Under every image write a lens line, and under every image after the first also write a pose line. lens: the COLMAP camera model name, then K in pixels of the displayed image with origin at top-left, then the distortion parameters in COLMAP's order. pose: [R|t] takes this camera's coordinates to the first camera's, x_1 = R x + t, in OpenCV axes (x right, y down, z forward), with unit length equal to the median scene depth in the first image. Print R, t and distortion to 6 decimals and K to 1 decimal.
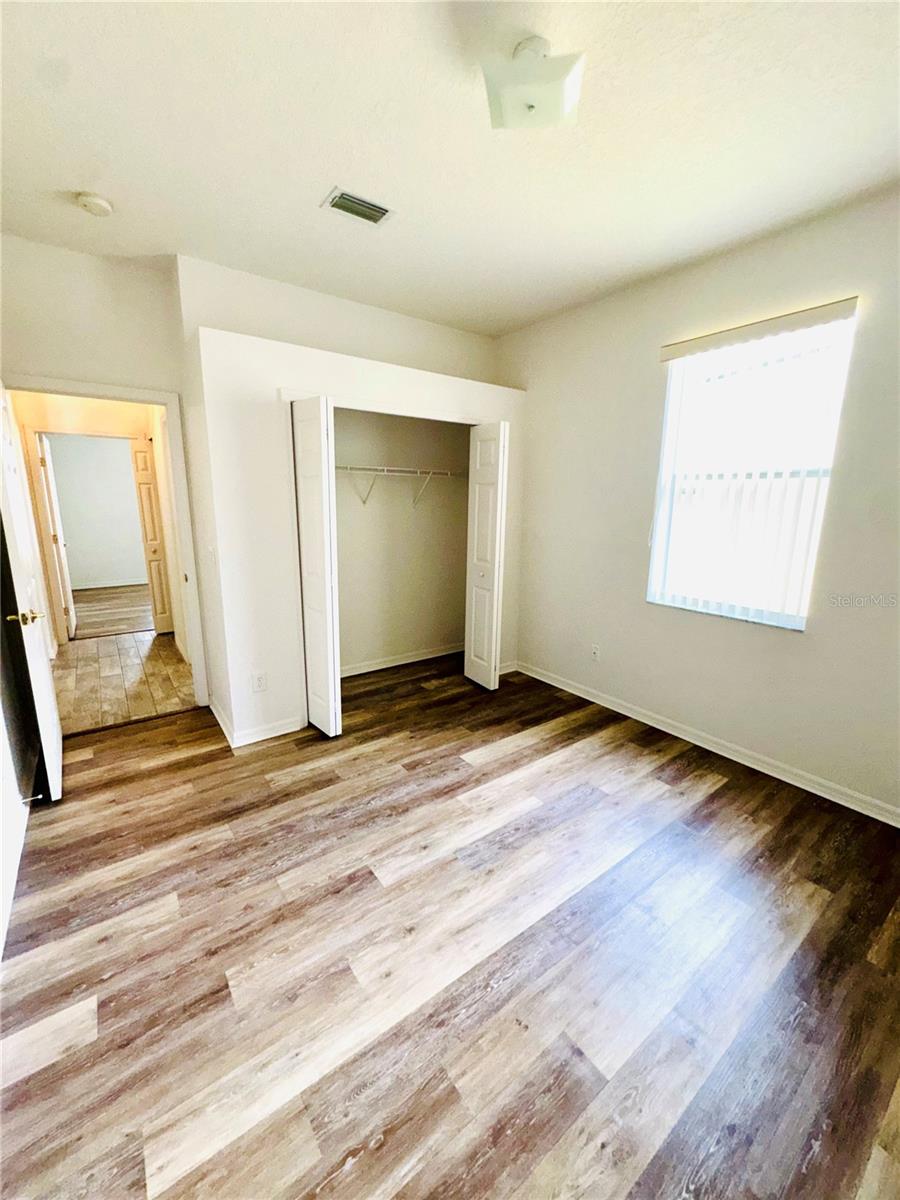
lens RADIAL K [[481.4, 0, 453.8], [0, 481.4, 599.0], [0, 0, 1]] dist [-0.003234, 0.000361]
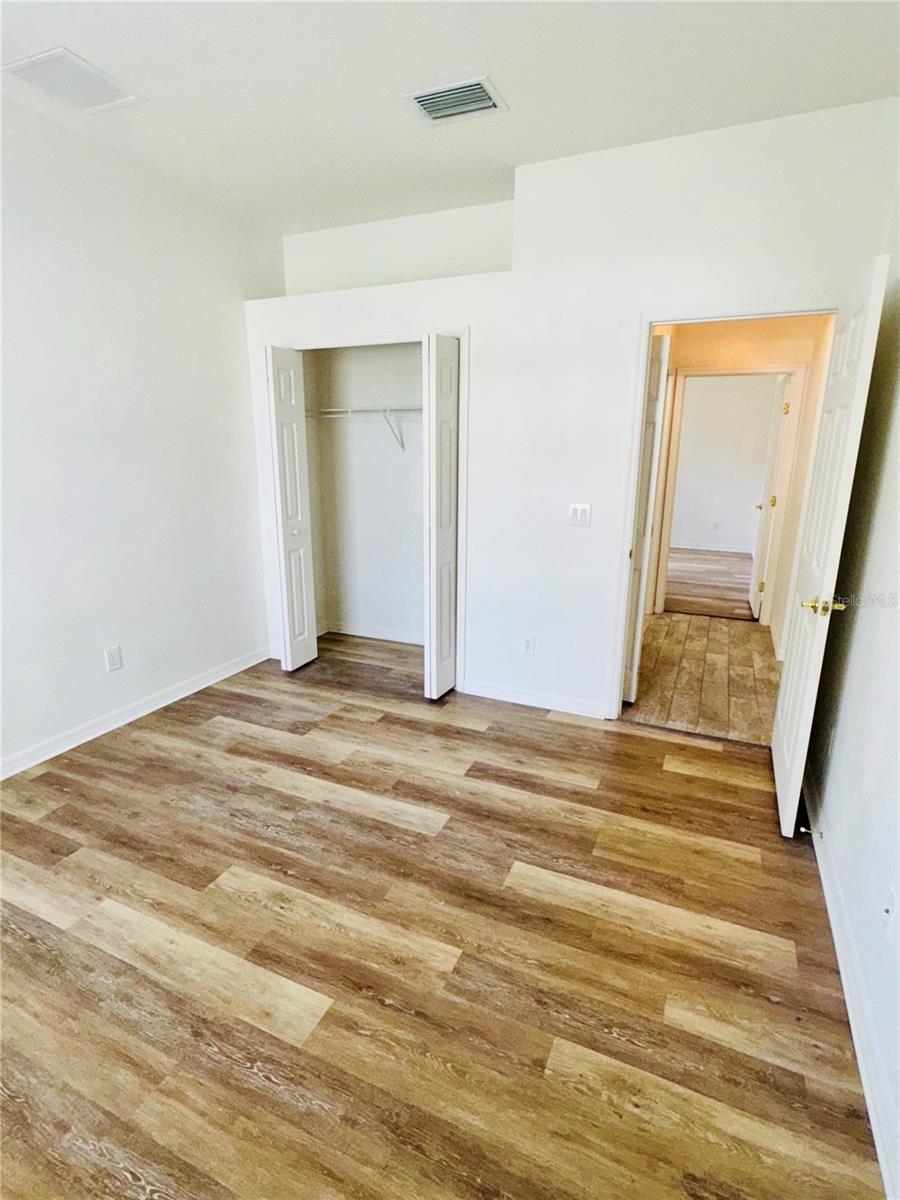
lens RADIAL K [[597.4, 0, 450.0], [0, 597.4, 600.0], [0, 0, 1]] dist [-0.003290, -0.000312]
pose [[-0.484632, -0.239557, 0.841275, -2.188534], [0.149950, 0.924778, 0.349716, -0.621283], [-0.861770, 0.295633, -0.412256, 2.939178]]
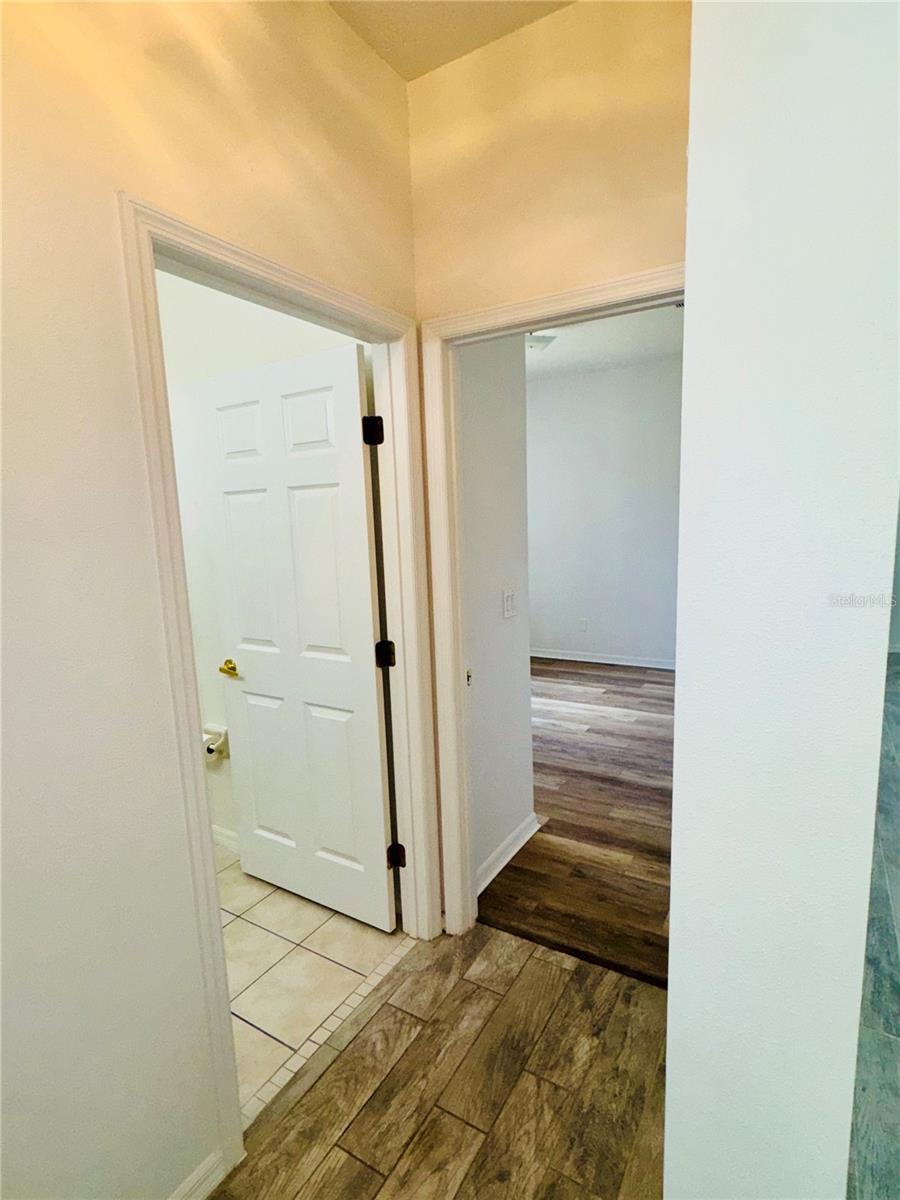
lens RADIAL K [[597.4, 0, 450.0], [0, 597.4, 600.0], [0, 0, 1]] dist [-0.003290, -0.000312]
pose [[-0.375618, -0.136891, 0.916609, -1.462138], [0.203084, 0.952836, 0.225523, -0.359060], [-0.904250, 0.270859, -0.330102, 1.567224]]
